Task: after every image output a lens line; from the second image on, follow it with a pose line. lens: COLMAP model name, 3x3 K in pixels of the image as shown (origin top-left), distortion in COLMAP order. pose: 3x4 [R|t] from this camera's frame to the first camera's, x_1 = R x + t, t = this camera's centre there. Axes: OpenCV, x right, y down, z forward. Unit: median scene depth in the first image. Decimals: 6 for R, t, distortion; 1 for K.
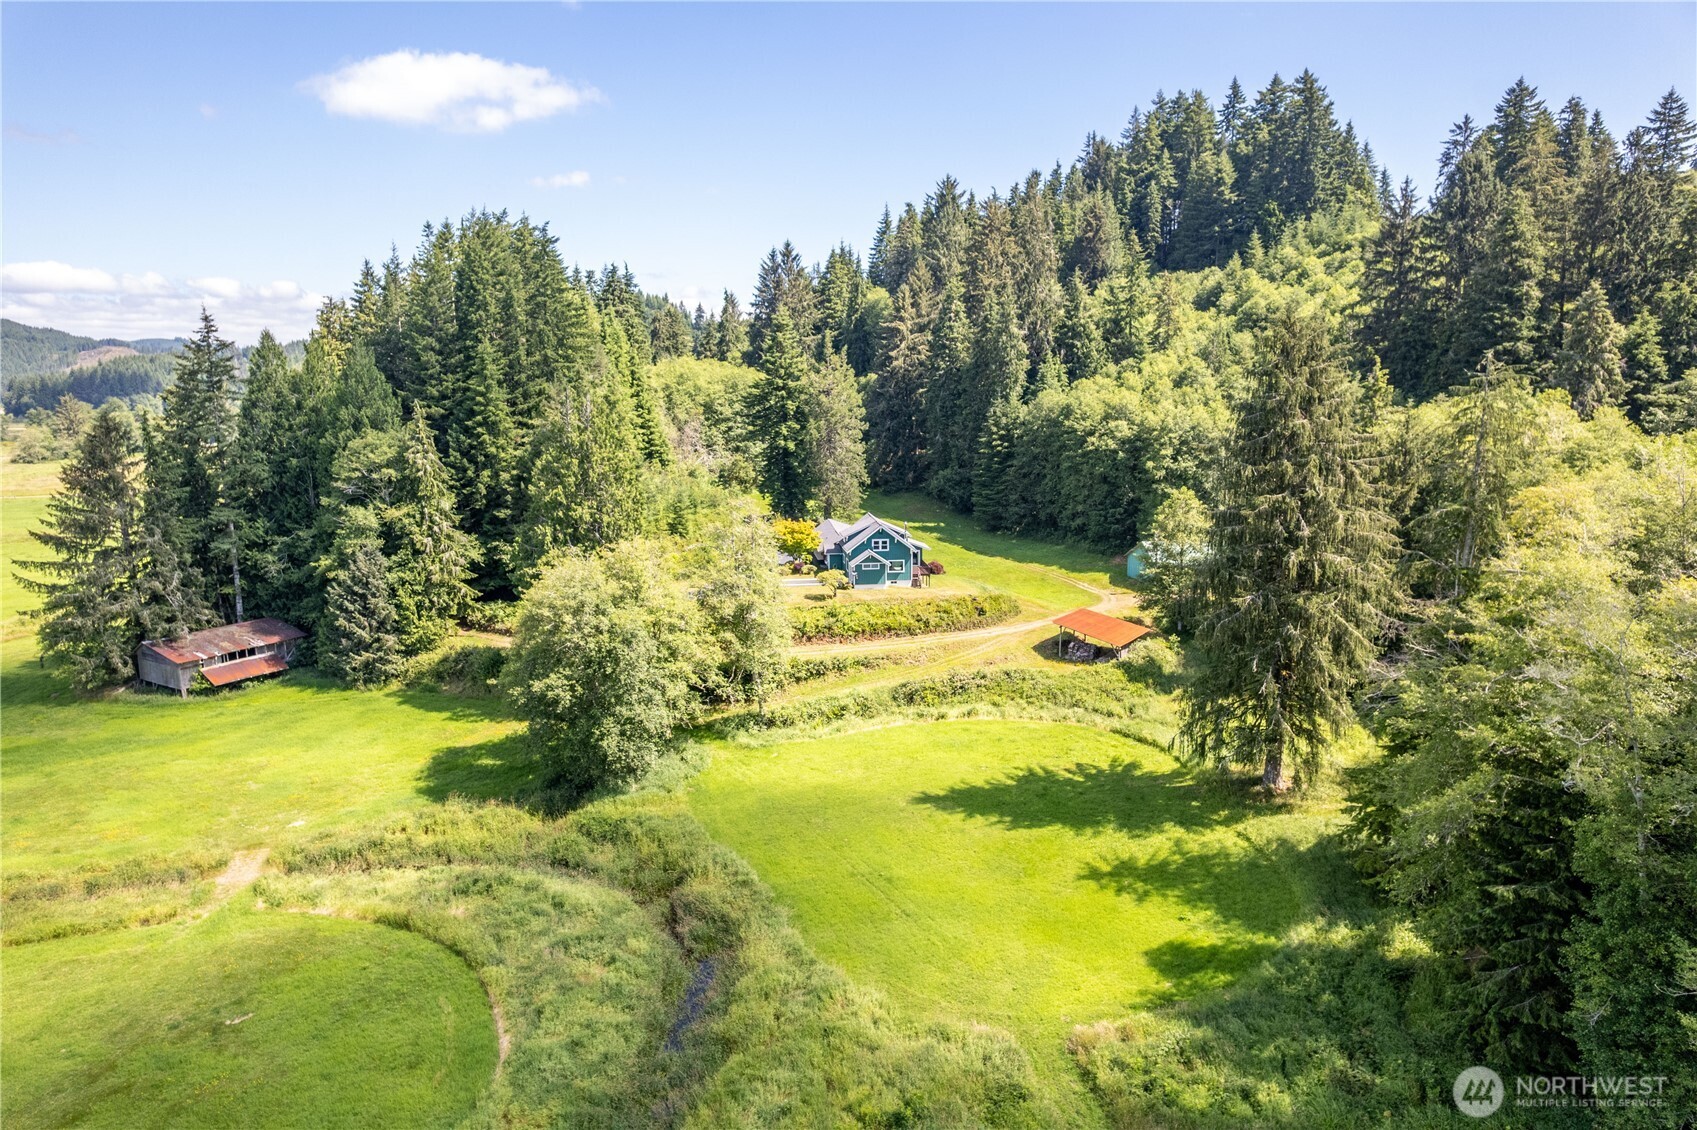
lens RADIAL K [[1093.9, 0, 848.6], [0, 1093.9, 566.0], [0, 0, 1]] dist [-0.034401, 0.004116]
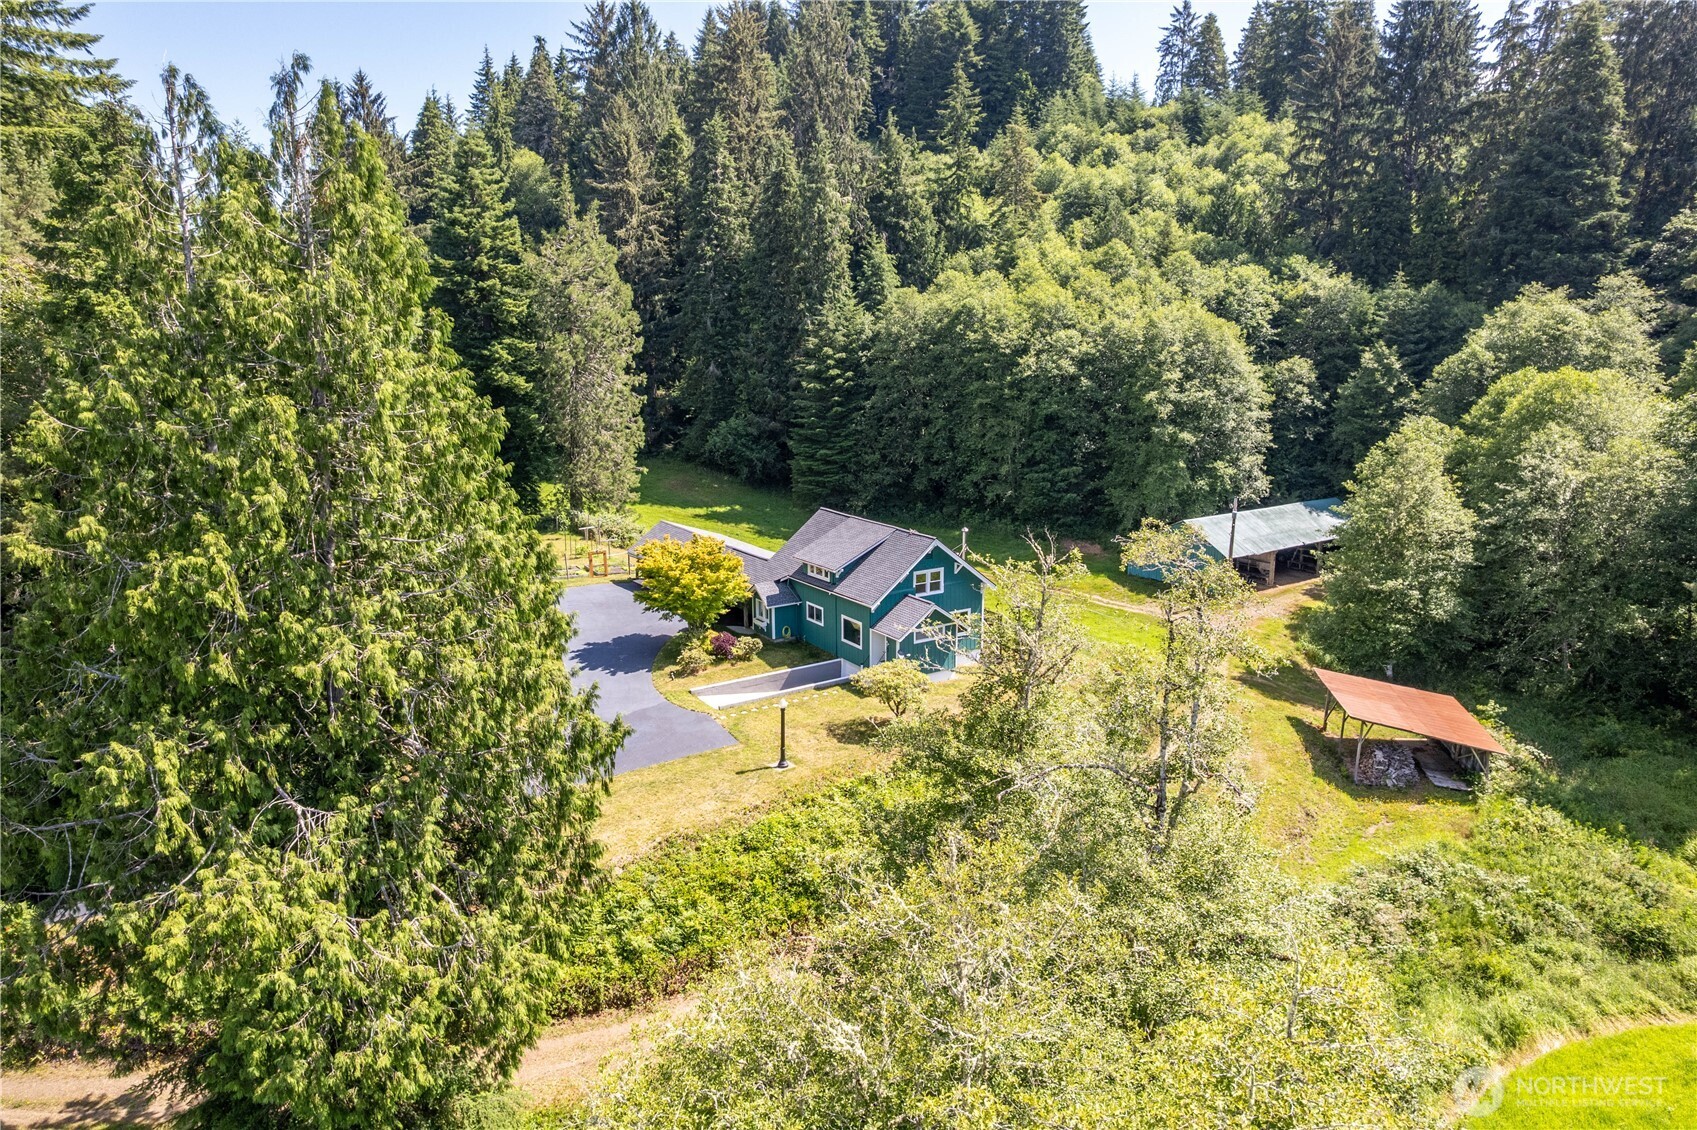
lens RADIAL K [[1093.9, 0, 846.5], [0, 1093.9, 562.4], [0, 0, 1]] dist [-0.034401, 0.004116]
pose [[0.898990, -0.091944, 0.428209, -0.139254], [0.074685, 0.995578, 0.056974, -0.040111], [-0.431554, -0.019238, 0.901882, 0.437414]]
